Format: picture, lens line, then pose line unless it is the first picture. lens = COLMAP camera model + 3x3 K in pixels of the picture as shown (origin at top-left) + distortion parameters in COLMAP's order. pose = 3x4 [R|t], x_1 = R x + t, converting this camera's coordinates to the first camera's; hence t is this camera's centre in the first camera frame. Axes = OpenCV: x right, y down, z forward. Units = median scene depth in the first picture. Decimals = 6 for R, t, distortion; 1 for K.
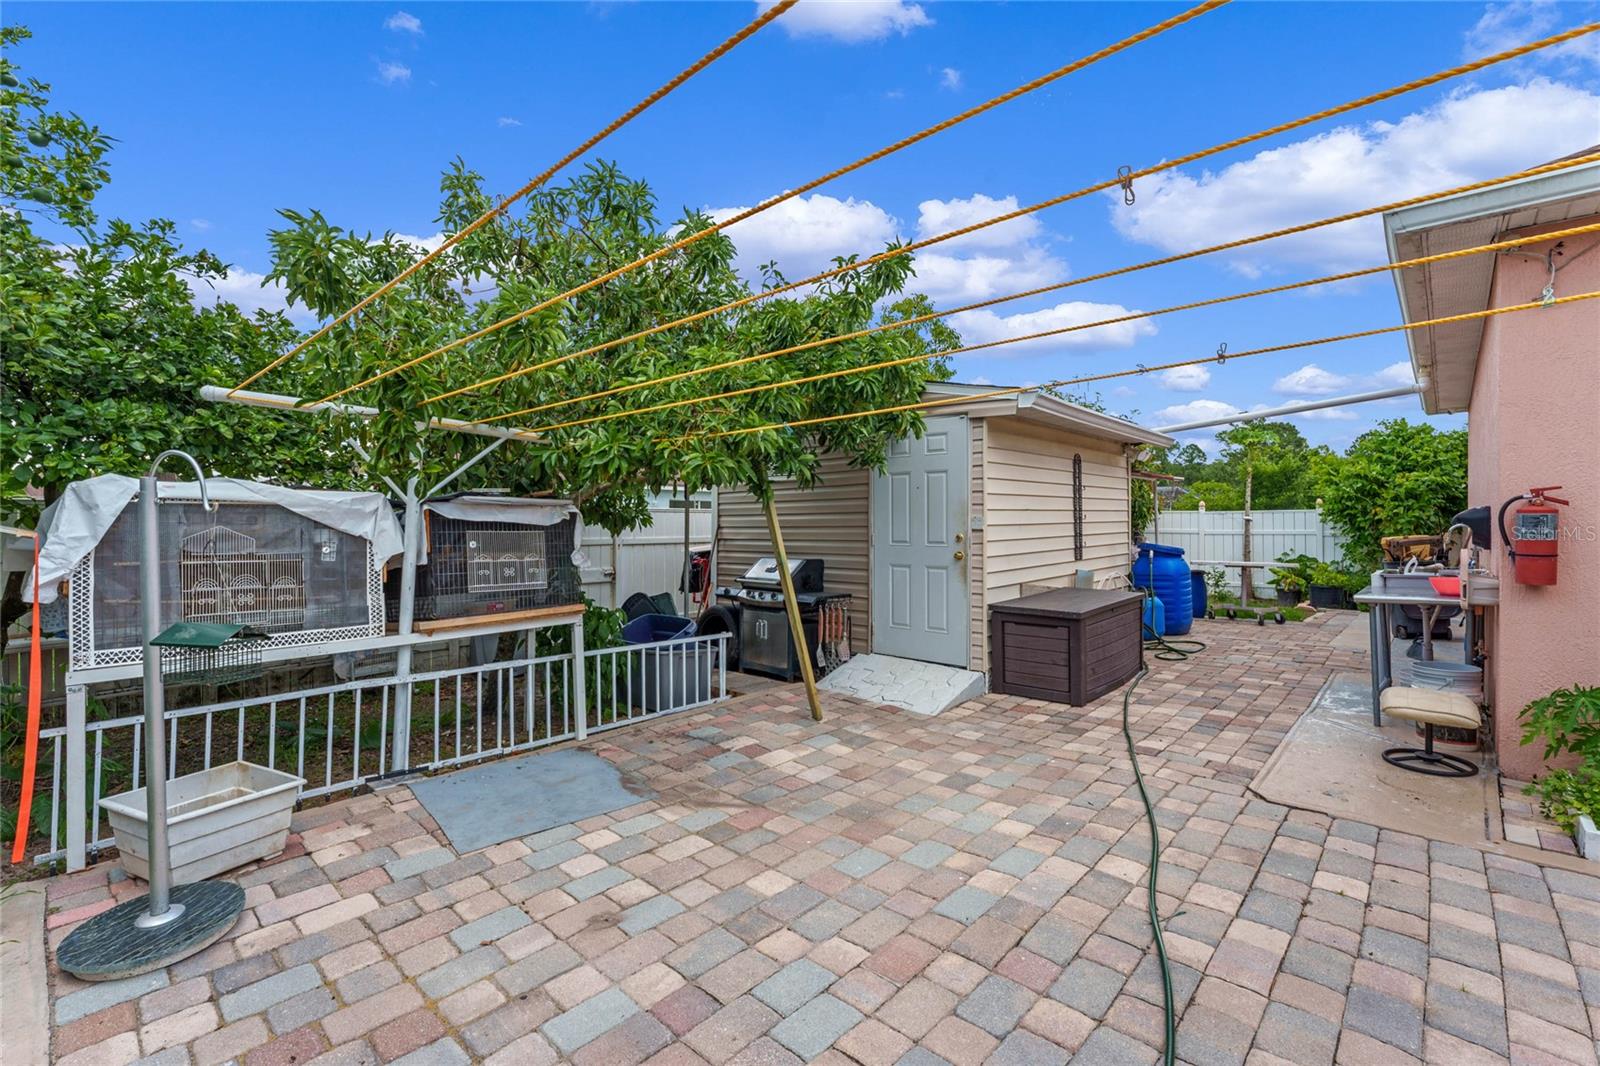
lens RADIAL K [[698.9, 0, 801.3], [0, 698.9, 525.8], [0, 0, 1]] dist [0.000507, 0.000031]
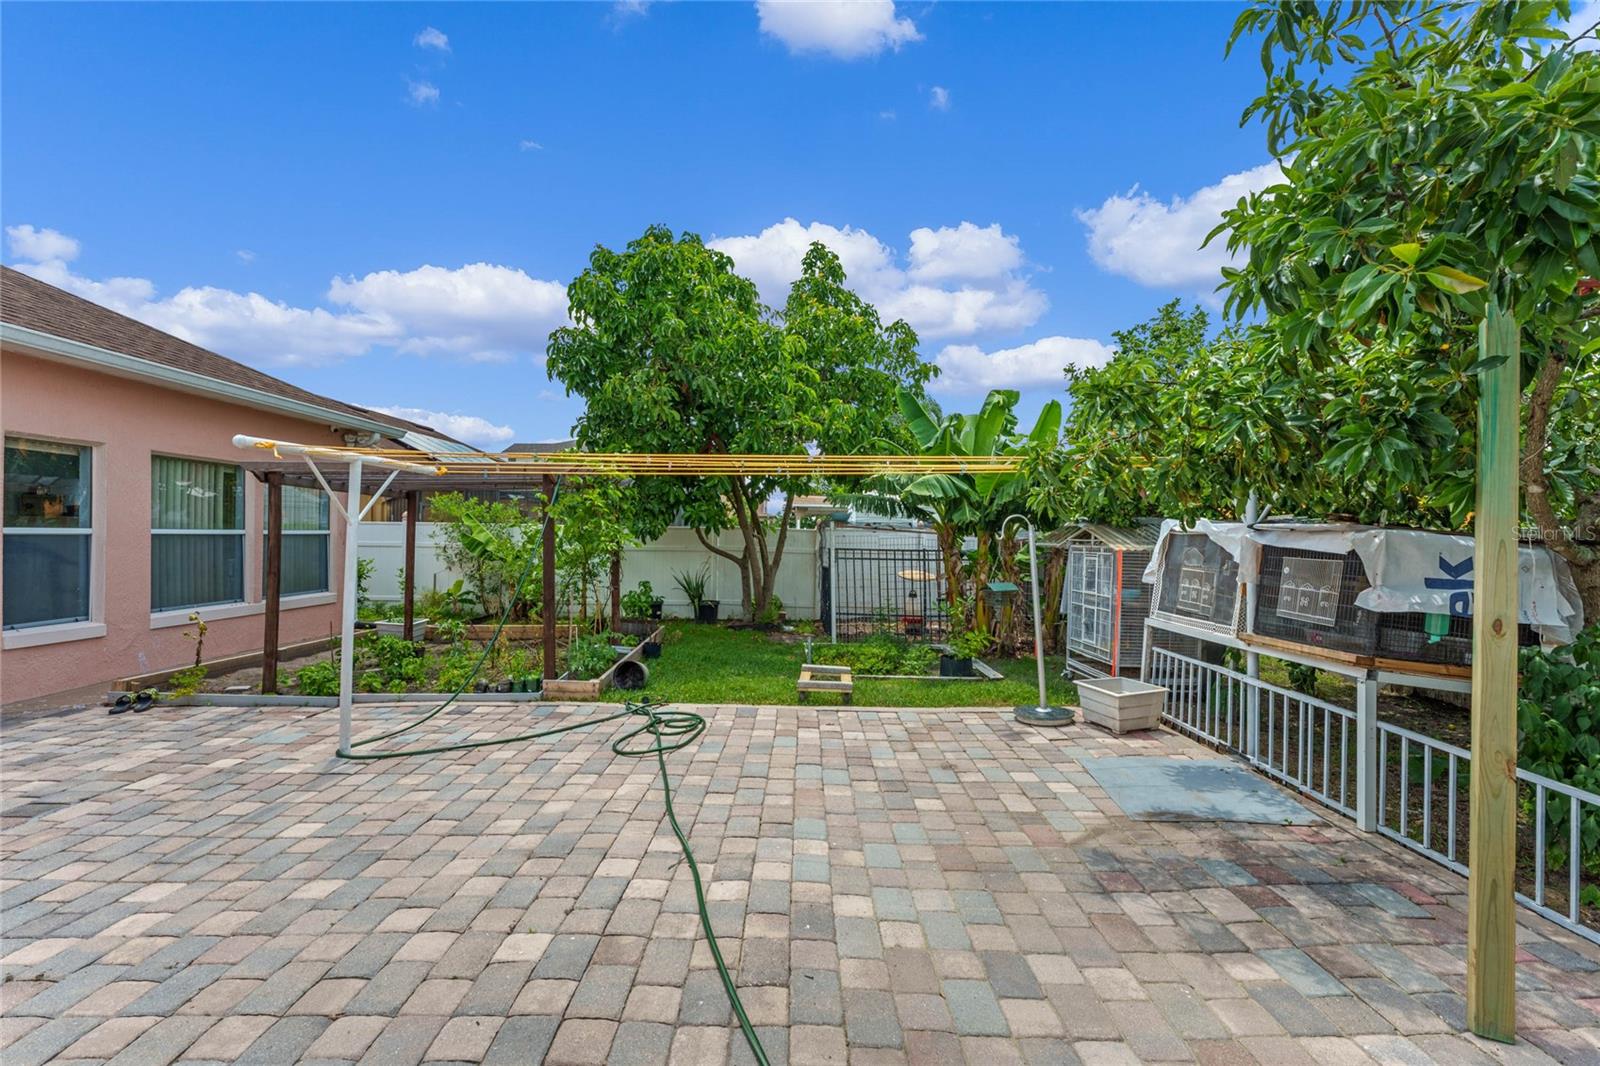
lens RADIAL K [[695.1, 0, 807.3], [0, 695.1, 546.1], [0, 0, 1]] dist [-0.000169, 0.000127]
pose [[-0.733042, 0.004402, -0.680169, 0.933106], [-0.012275, 0.999731, 0.019699, -0.025633], [0.680073, 0.022789, -0.732790, 1.593852]]
